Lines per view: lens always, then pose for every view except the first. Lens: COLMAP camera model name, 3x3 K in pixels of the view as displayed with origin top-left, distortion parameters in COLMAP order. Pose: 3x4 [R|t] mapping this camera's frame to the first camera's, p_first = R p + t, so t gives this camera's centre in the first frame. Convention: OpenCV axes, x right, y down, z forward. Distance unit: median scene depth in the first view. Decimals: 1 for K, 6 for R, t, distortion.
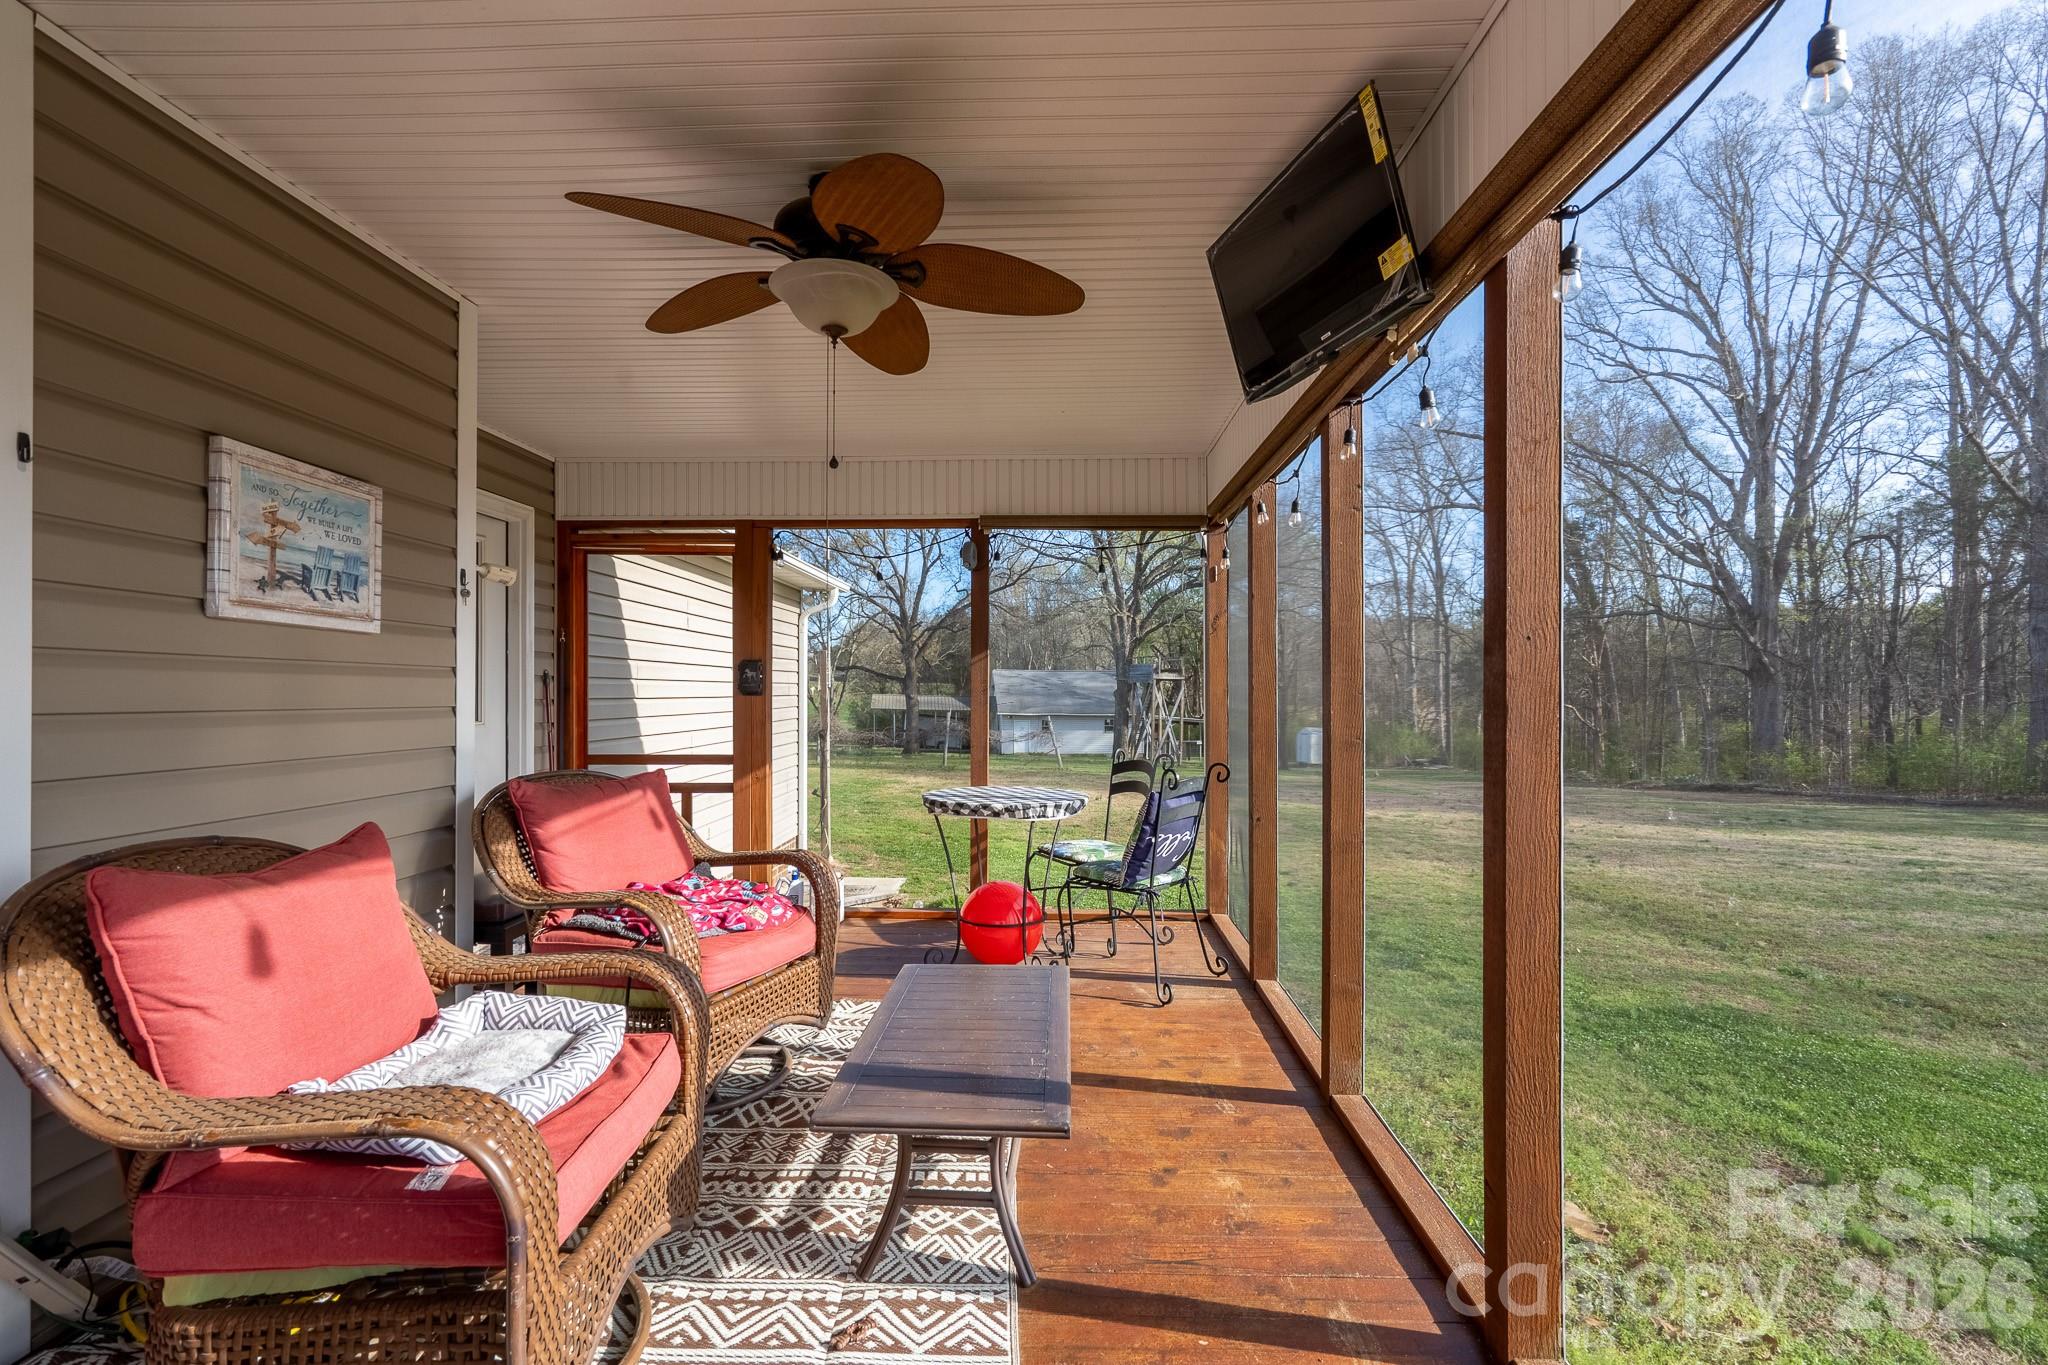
lens RADIAL K [[945.3, 0, 1018.3], [0, 945.3, 693.1], [0, 0, 1]] dist [-0.001337, -0.000104]
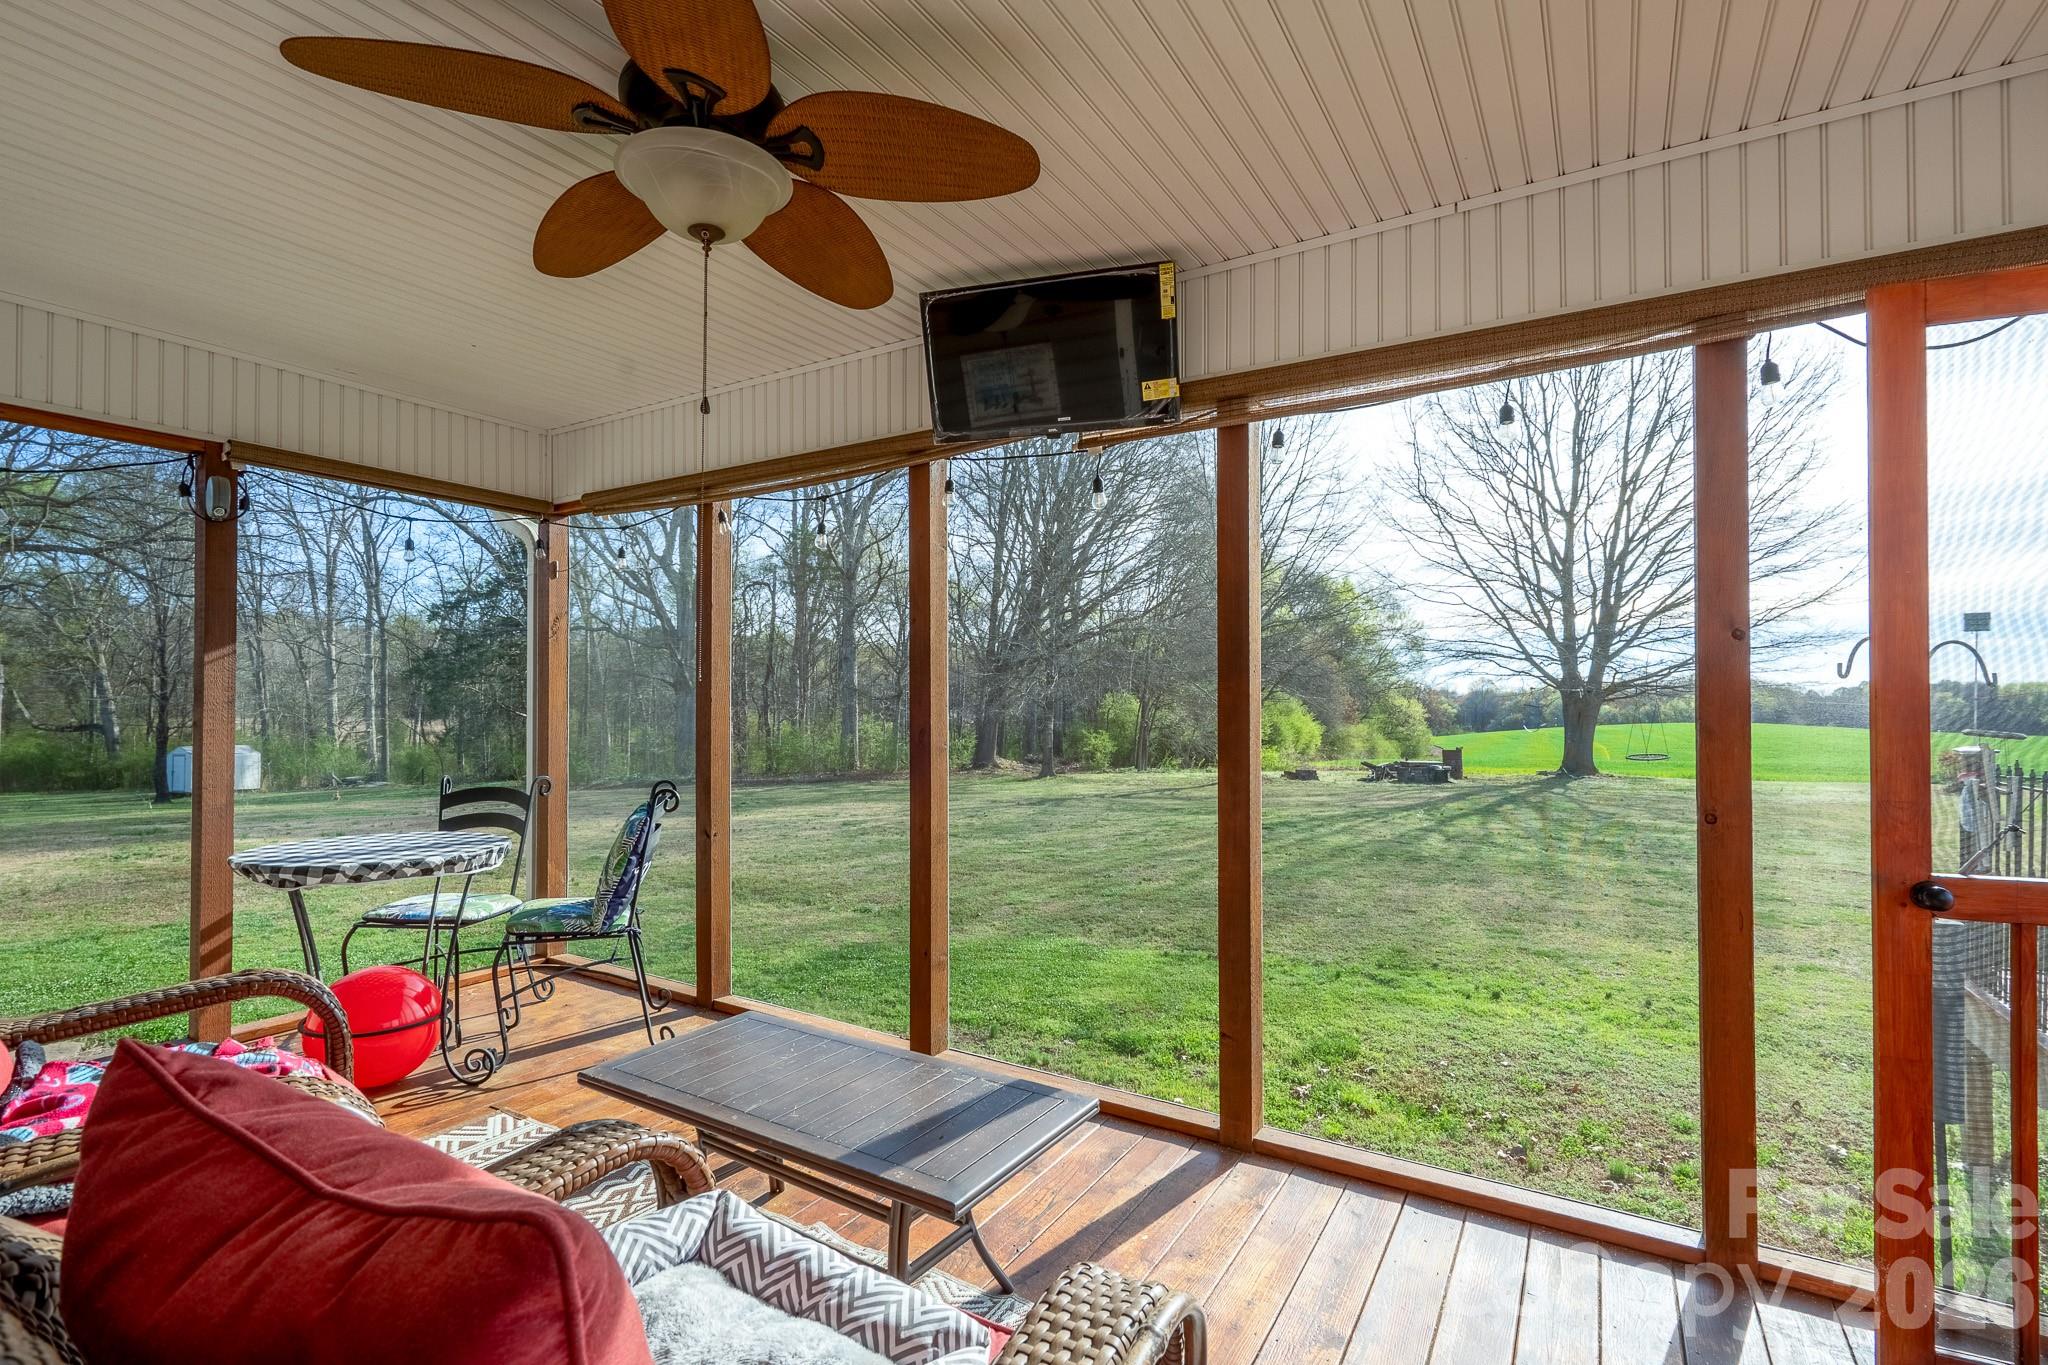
lens RADIAL K [[945.3, 0, 1018.3], [0, 945.3, 693.1], [0, 0, 1]] dist [-0.001337, -0.000104]
pose [[0.500182, 0.006950, 0.865892, -0.333541], [0.000971, 0.999963, -0.008587, -0.002600], [-0.865920, 0.005136, 0.500157, 0.184514]]
